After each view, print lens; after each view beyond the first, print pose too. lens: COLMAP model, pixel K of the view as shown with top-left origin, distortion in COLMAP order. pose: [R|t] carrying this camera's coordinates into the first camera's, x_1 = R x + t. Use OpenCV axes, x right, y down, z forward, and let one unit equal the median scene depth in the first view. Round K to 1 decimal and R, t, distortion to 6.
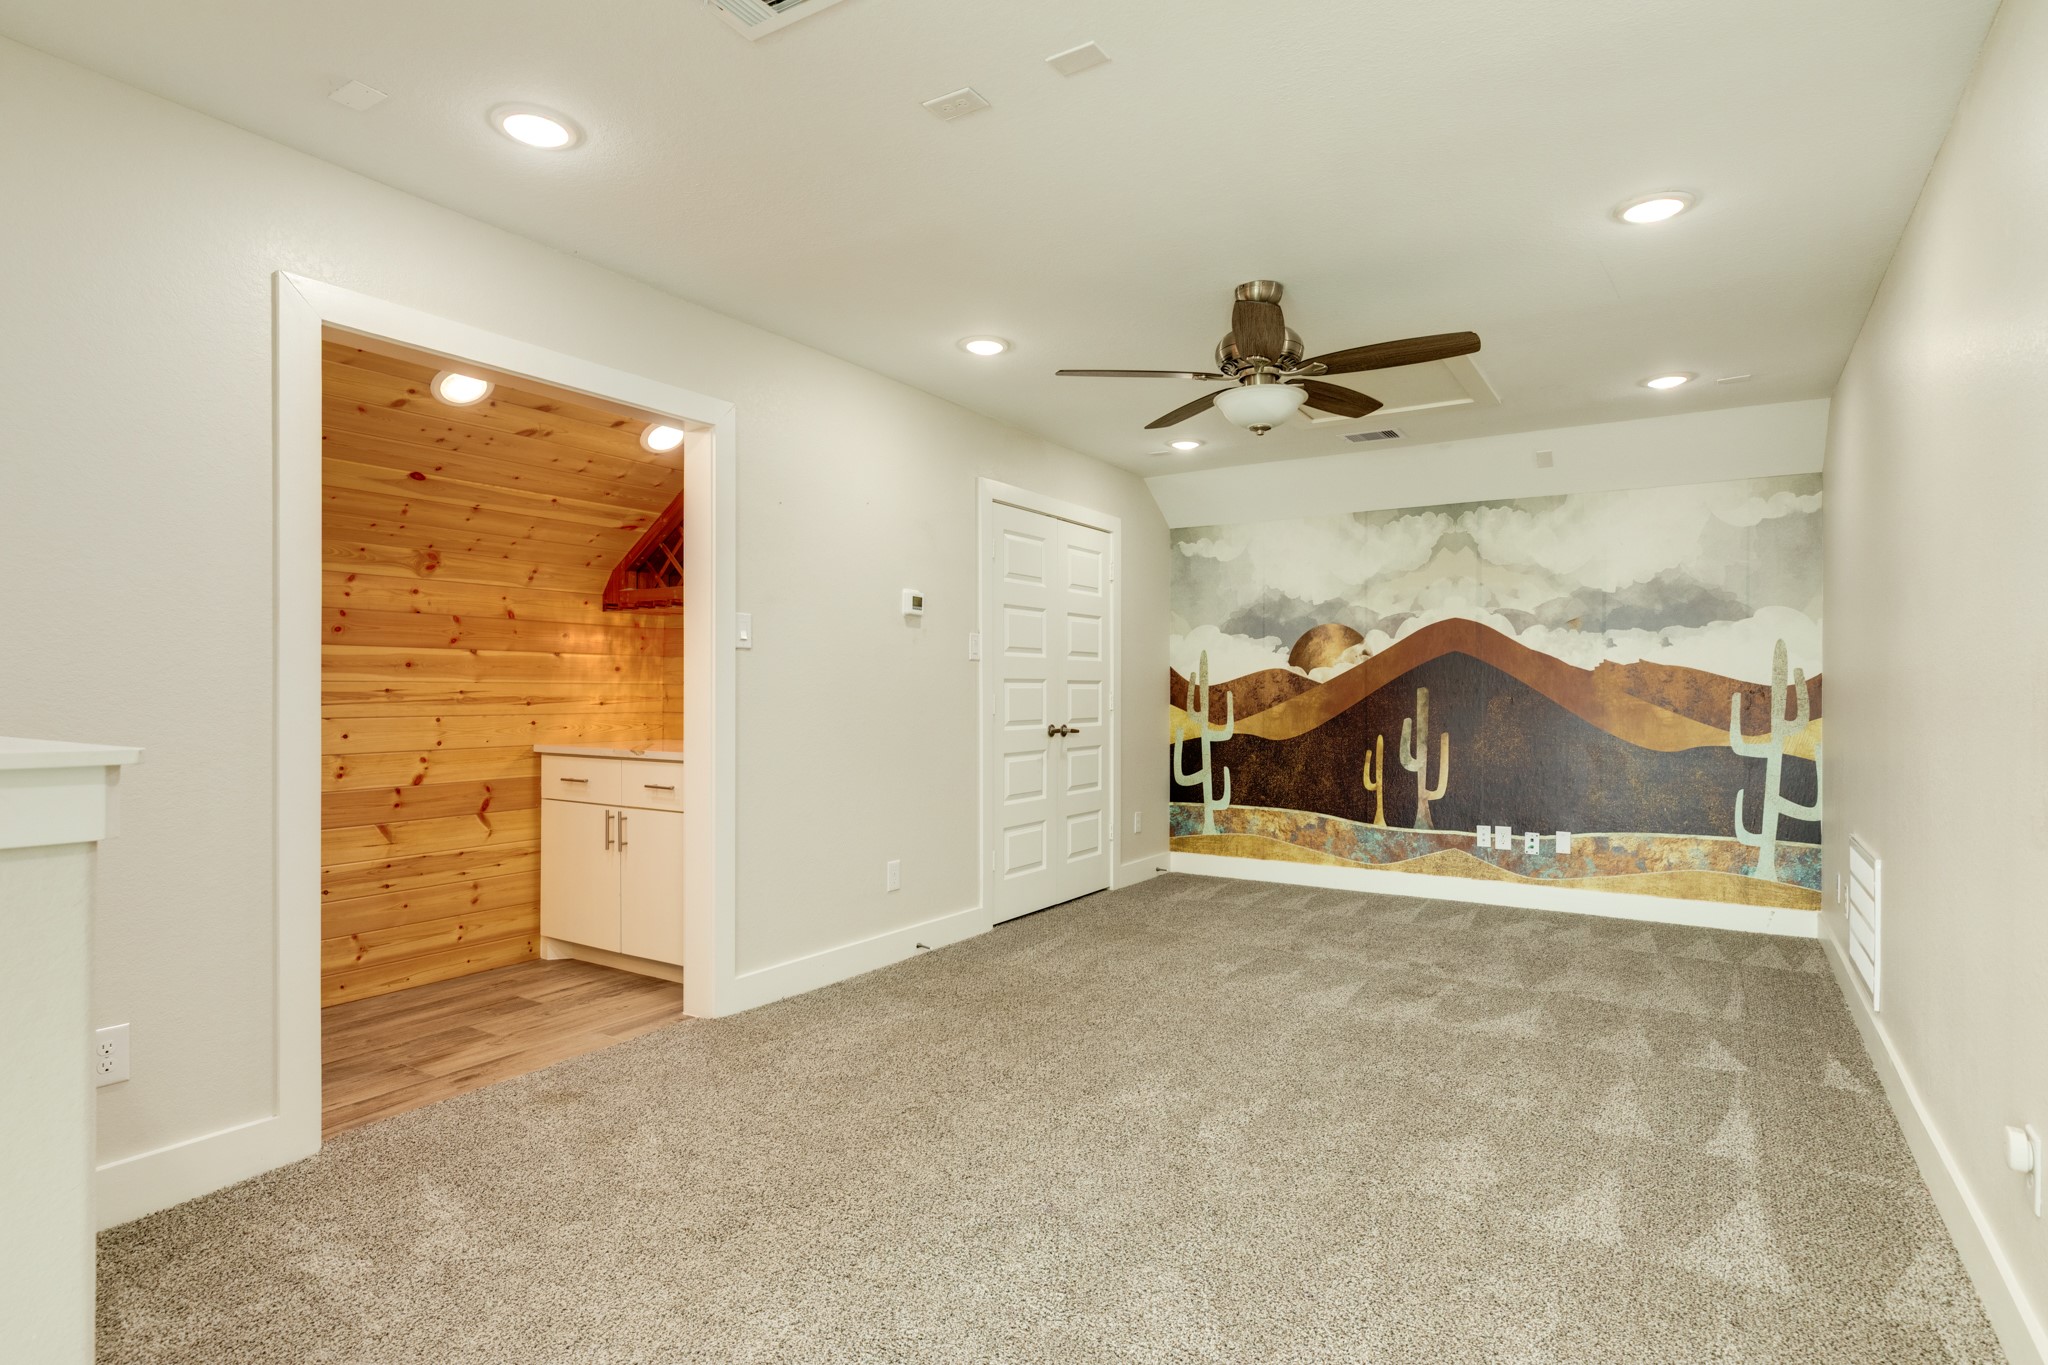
lens RADIAL K [[1075.3, 0, 1023.1], [0, 1075.3, 687.0], [0, 0, 1]] dist [0.000333, -0.000075]
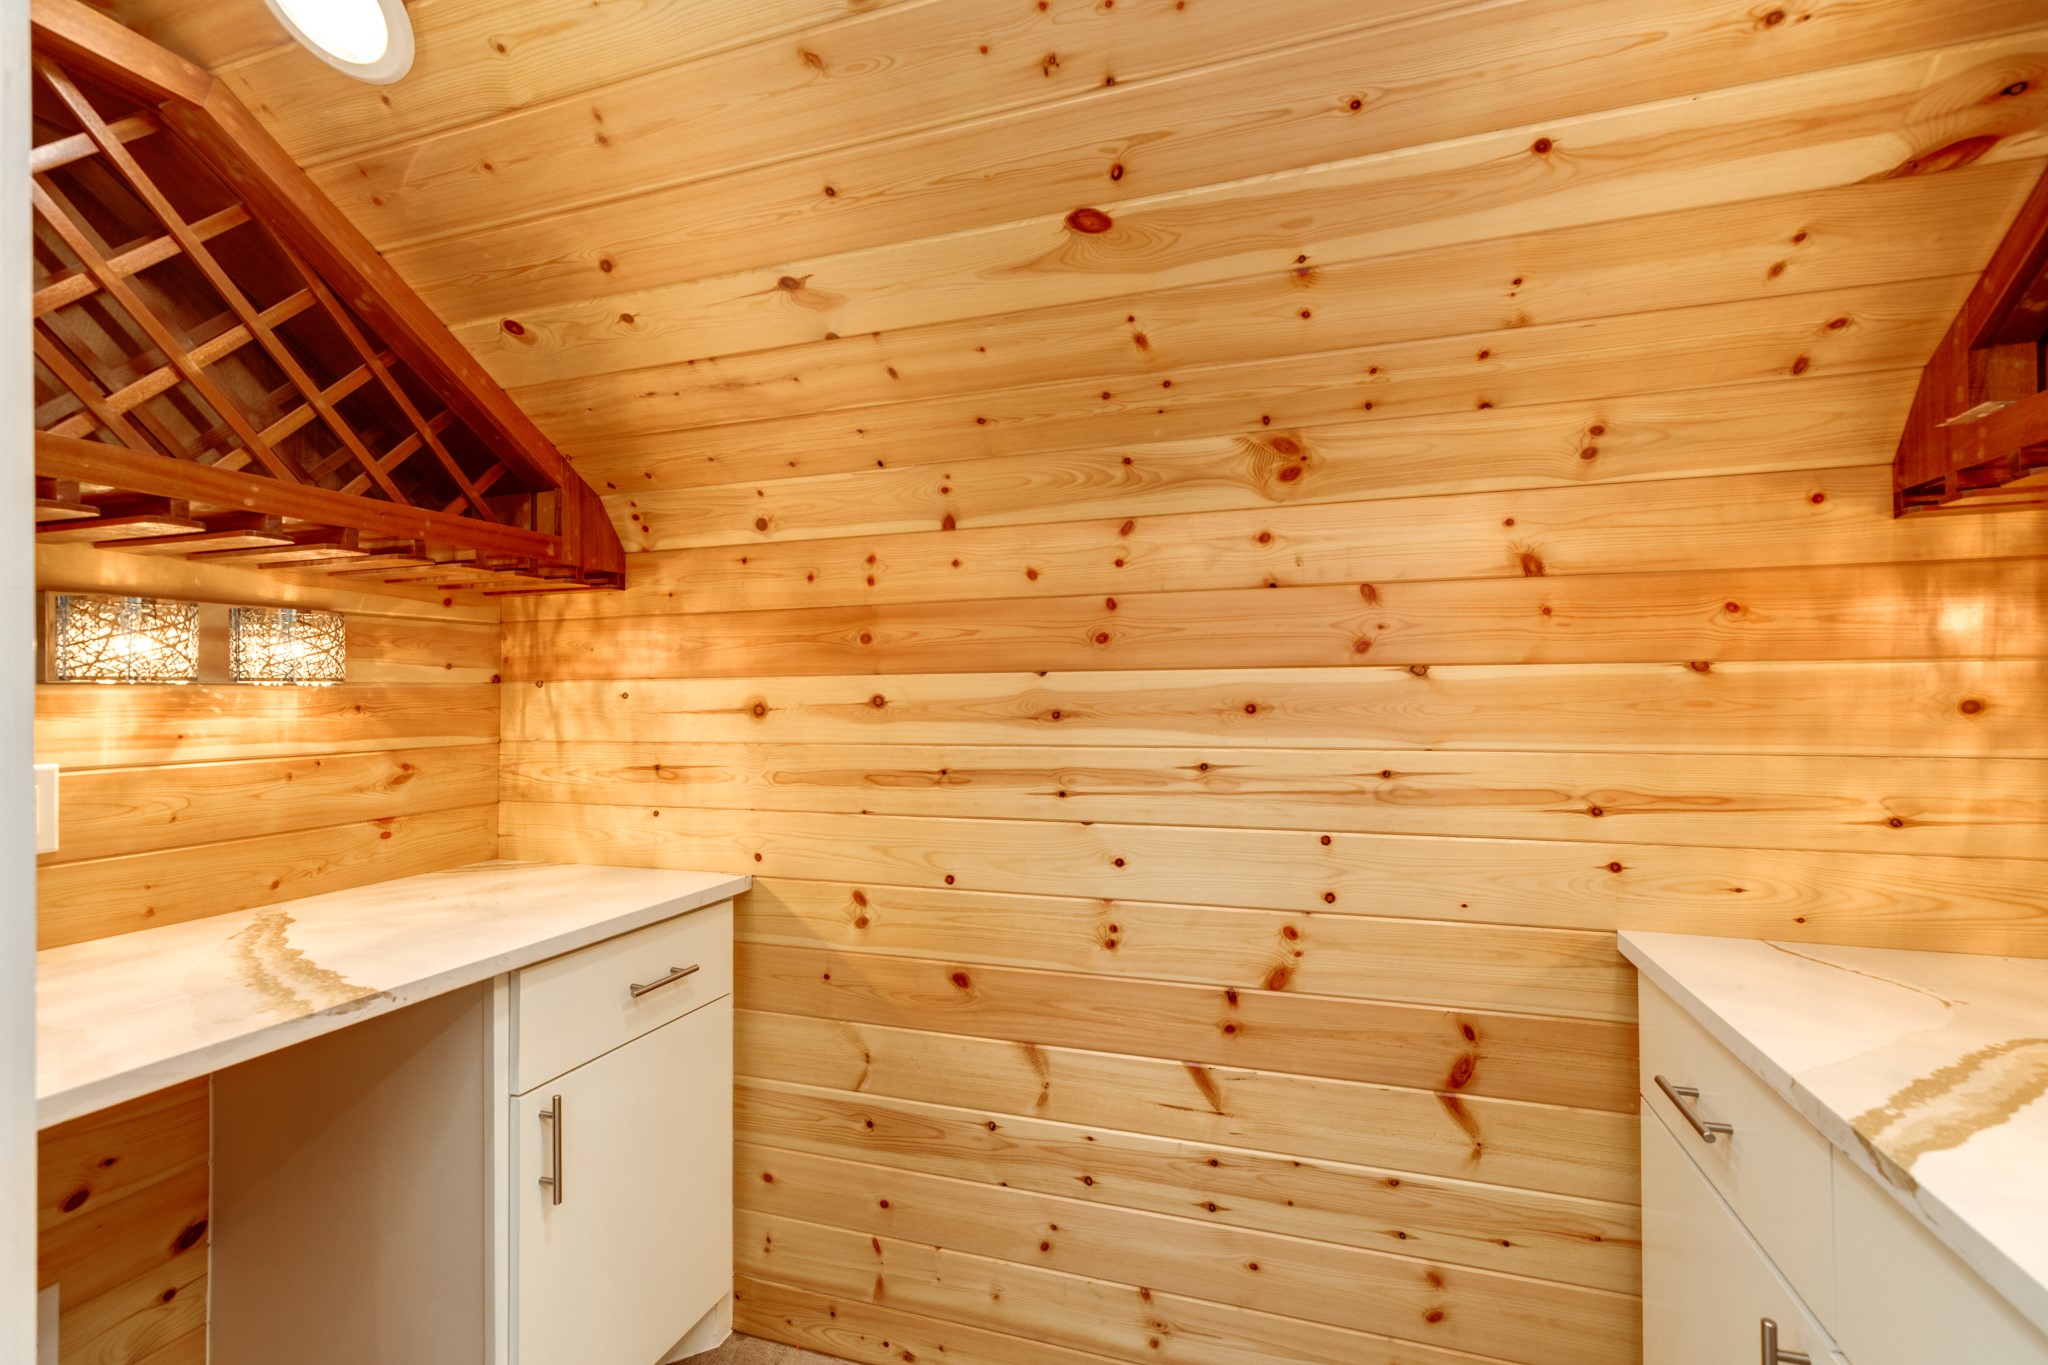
lens RADIAL K [[919.9, 0, 1022.6], [0, 919.9, 692.7], [0, 0, 1]] dist [0.000702, 0.000282]
pose [[0.236718, -0.012798, -0.971494, -0.221811], [0.009296, 0.999897, -0.010907, -0.022710], [0.971534, -0.006449, 0.236813, 0.782974]]
